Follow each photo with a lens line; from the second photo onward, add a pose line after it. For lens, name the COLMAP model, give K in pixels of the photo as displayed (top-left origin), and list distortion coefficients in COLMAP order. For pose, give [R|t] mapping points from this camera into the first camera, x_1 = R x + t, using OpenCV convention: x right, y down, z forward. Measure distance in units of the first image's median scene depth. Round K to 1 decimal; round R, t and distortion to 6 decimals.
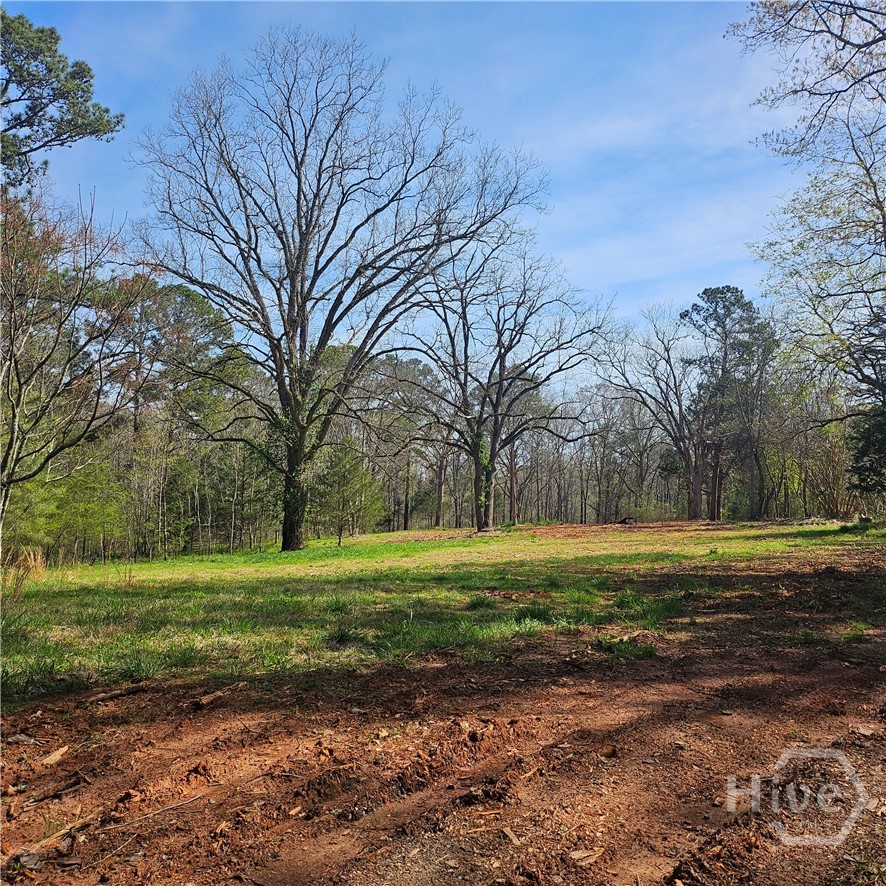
lens RADIAL K [[802.0, 0, 443.1], [0, 802.0, 493.4], [0, 0, 1]] dist [0.068724, -0.073253]
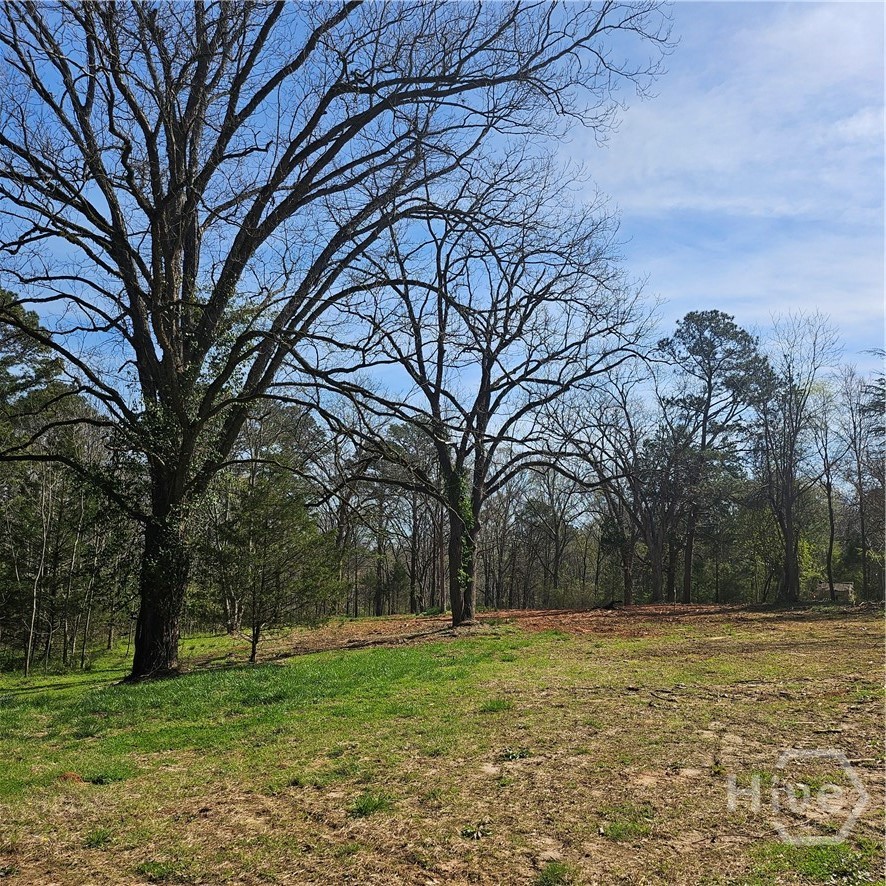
lens RADIAL K [[802.0, 0, 443.1], [0, 802.0, 493.4], [0, 0, 1]] dist [0.068724, -0.073253]
pose [[0.980468, 0.017364, 0.195910, -0.112195], [0.002997, 0.994660, -0.103158, 0.011681], [-0.196656, 0.101730, 0.975181, 0.460265]]
